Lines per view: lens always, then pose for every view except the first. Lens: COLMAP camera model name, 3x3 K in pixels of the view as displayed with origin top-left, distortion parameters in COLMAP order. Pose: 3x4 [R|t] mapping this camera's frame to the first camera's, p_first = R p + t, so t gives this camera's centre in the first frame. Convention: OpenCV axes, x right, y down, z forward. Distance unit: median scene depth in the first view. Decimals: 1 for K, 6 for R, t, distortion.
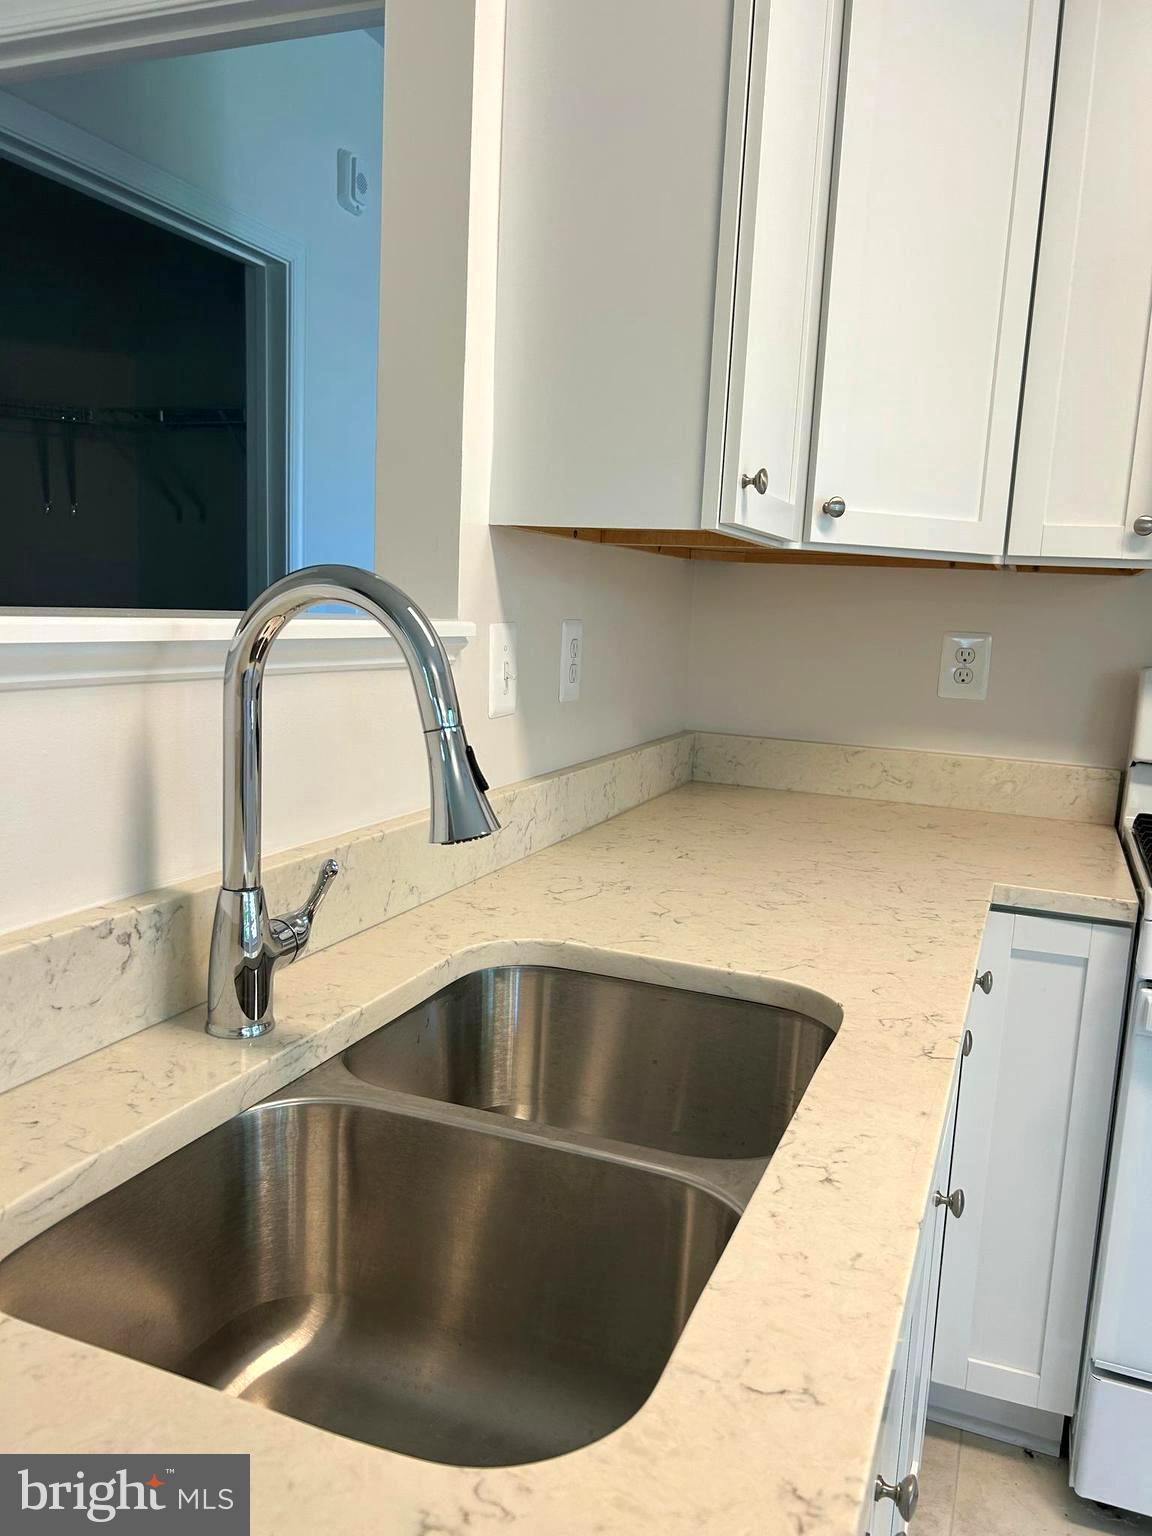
lens RADIAL K [[1174.7, 0, 573.6], [0, 1174.7, 775.8], [0, 0, 1]] dist [0.040548, -0.046710]
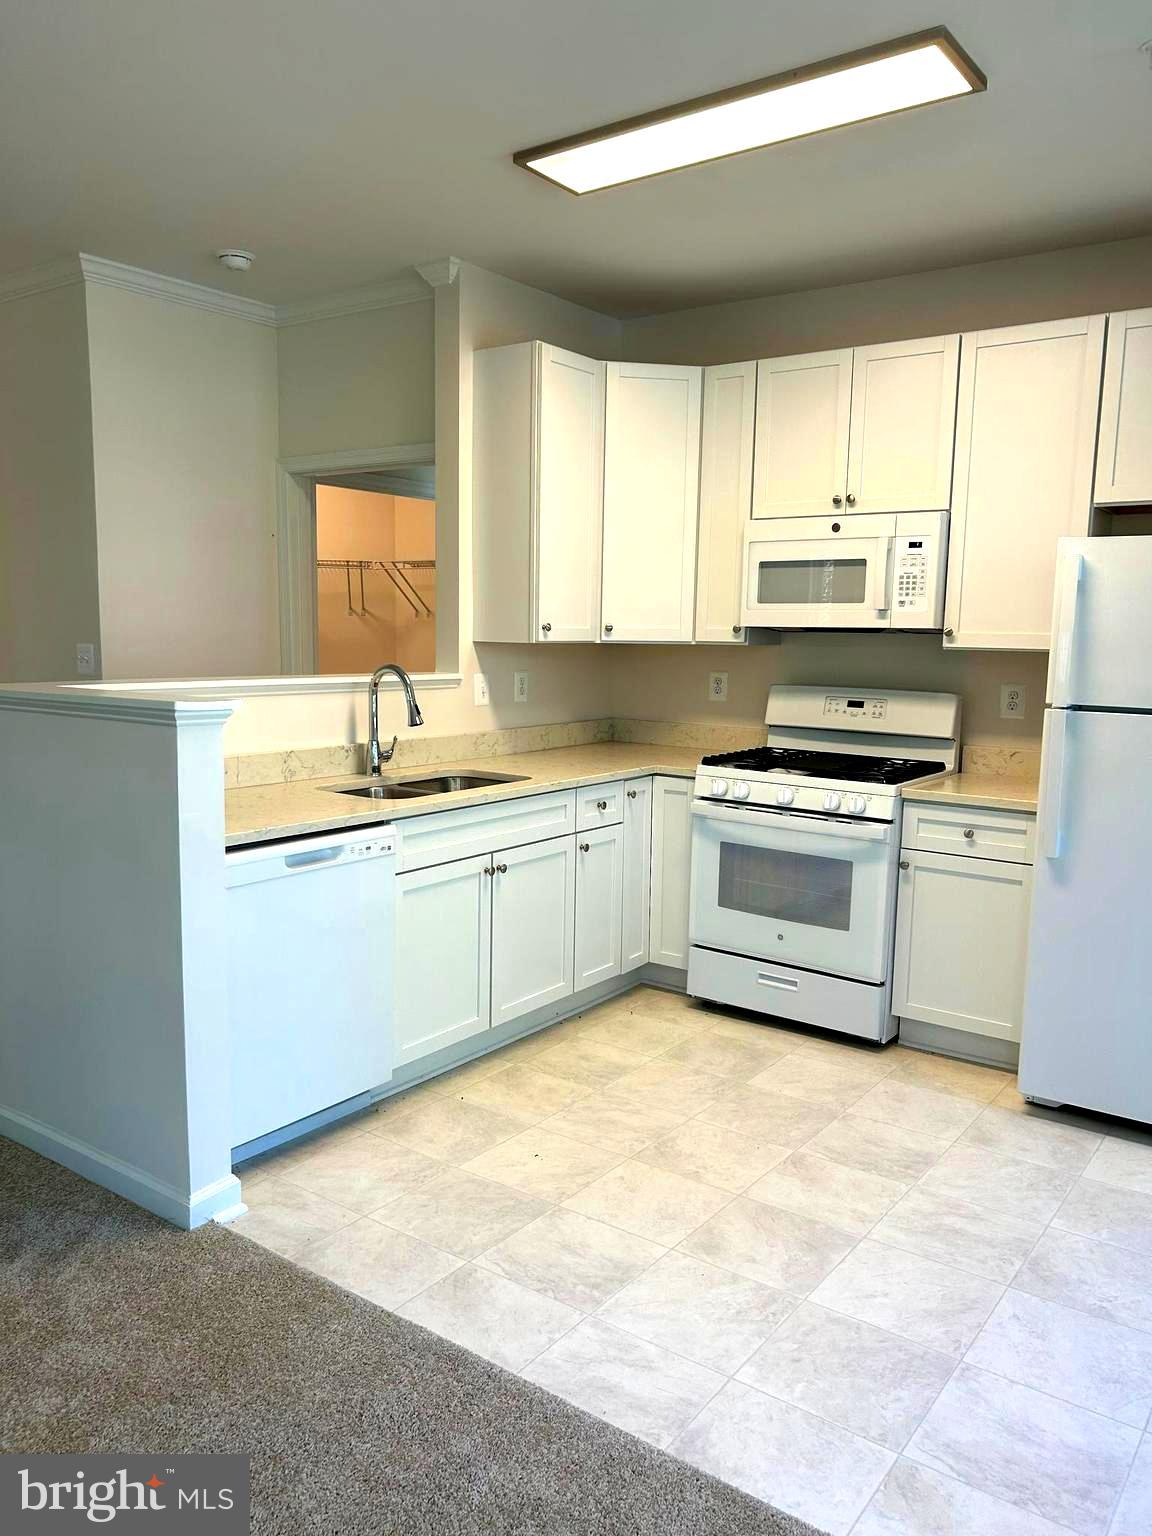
lens RADIAL K [[1174.7, 0, 536.4], [0, 1174.7, 789.0], [0, 0, 1]] dist [0.040548, -0.046710]
pose [[0.961490, 0.003887, -0.274811, 0.828676], [-0.008653, 0.999832, -0.016135, 0.190801], [0.274702, 0.017891, 0.961363, -1.661590]]
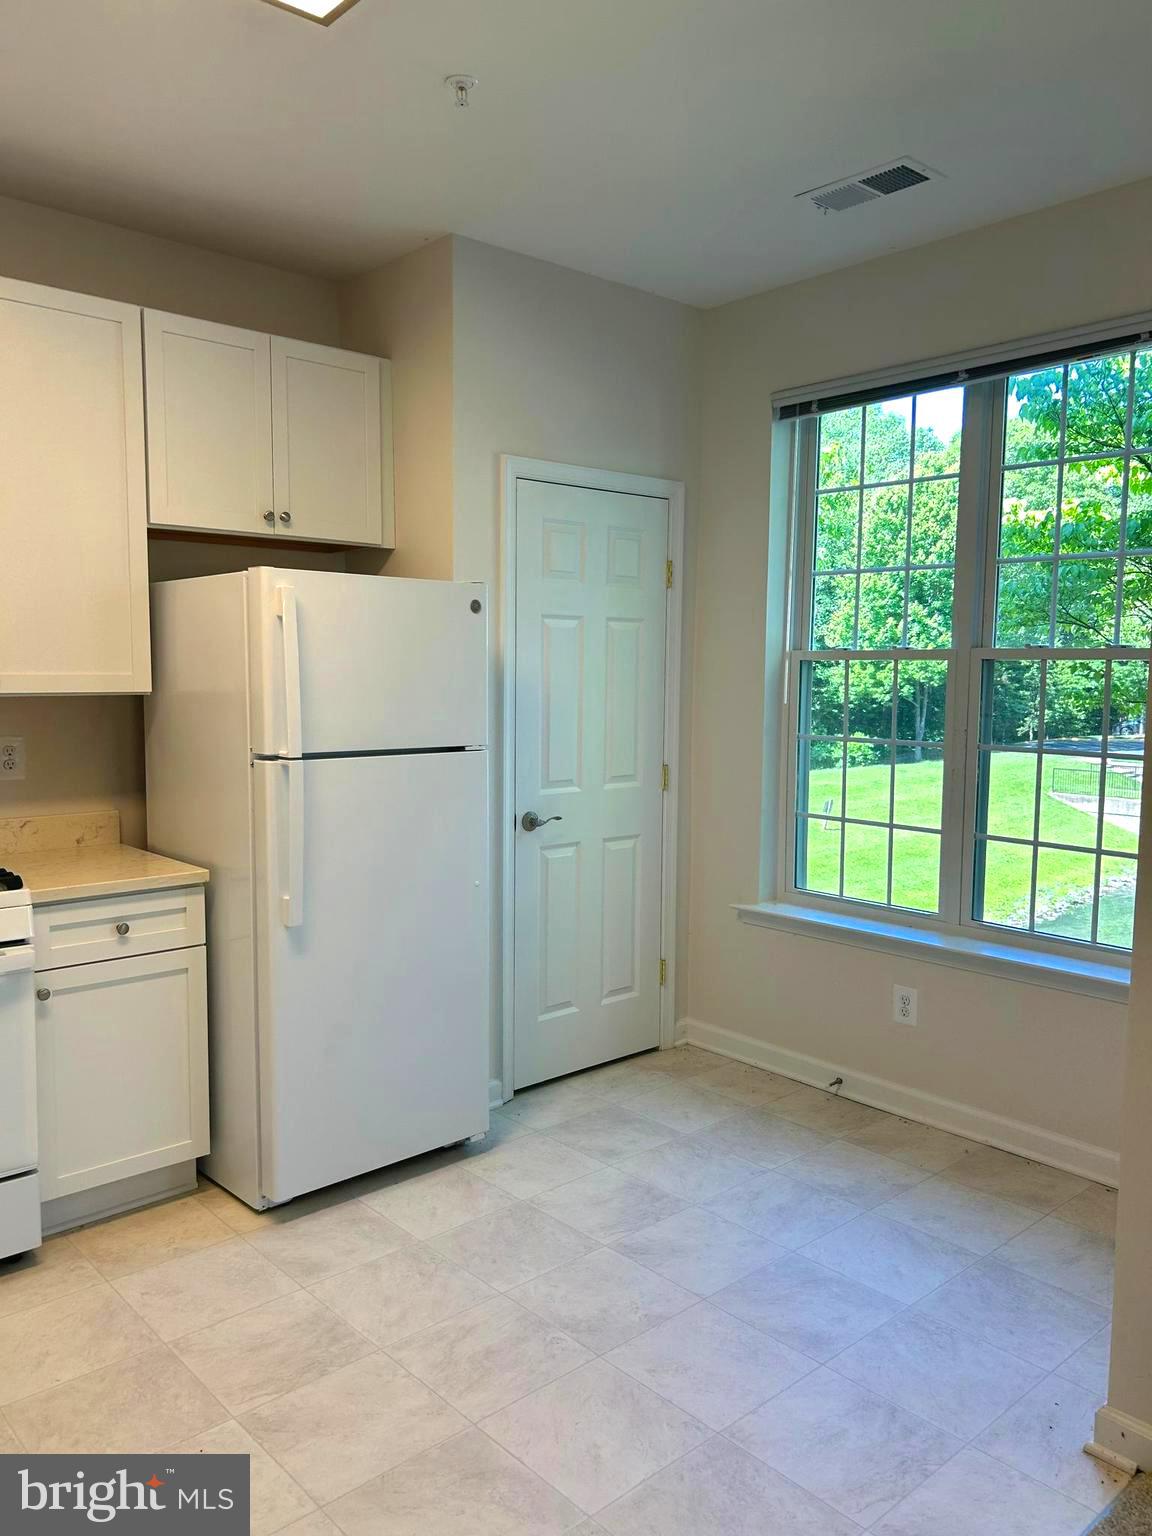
lens RADIAL K [[1174.7, 0, 584.2], [0, 1174.7, 778.6], [0, 0, 1]] dist [0.040548, -0.046710]
pose [[0.431660, -0.131660, 0.892376, -0.255870], [0.146980, 0.986336, 0.074425, -0.020890], [-0.889981, 0.099035, 0.445113, -0.690513]]
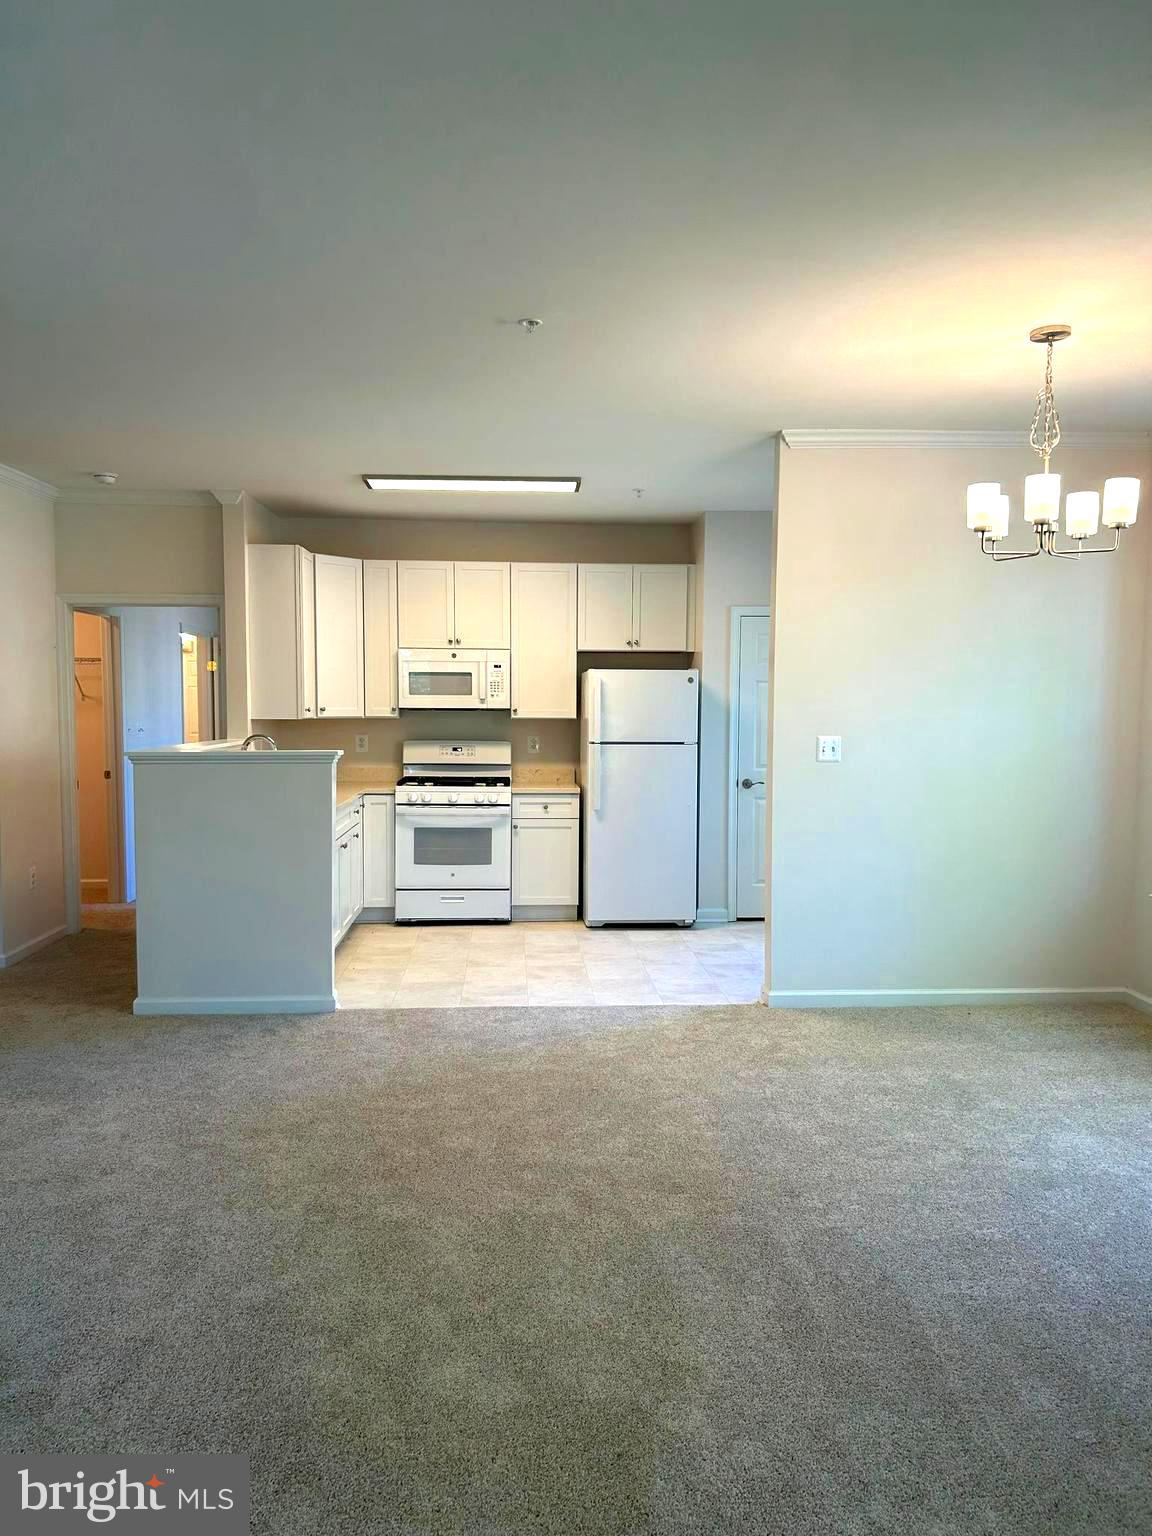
lens RADIAL K [[1174.7, 0, 585.0], [0, 1174.7, 778.5], [0, 0, 1]] dist [0.040548, -0.046710]
pose [[0.905575, -0.073506, 0.417769, -0.788037], [0.101323, 0.993846, -0.044766, 0.343775], [-0.411907, 0.082869, 0.907450, -3.548191]]
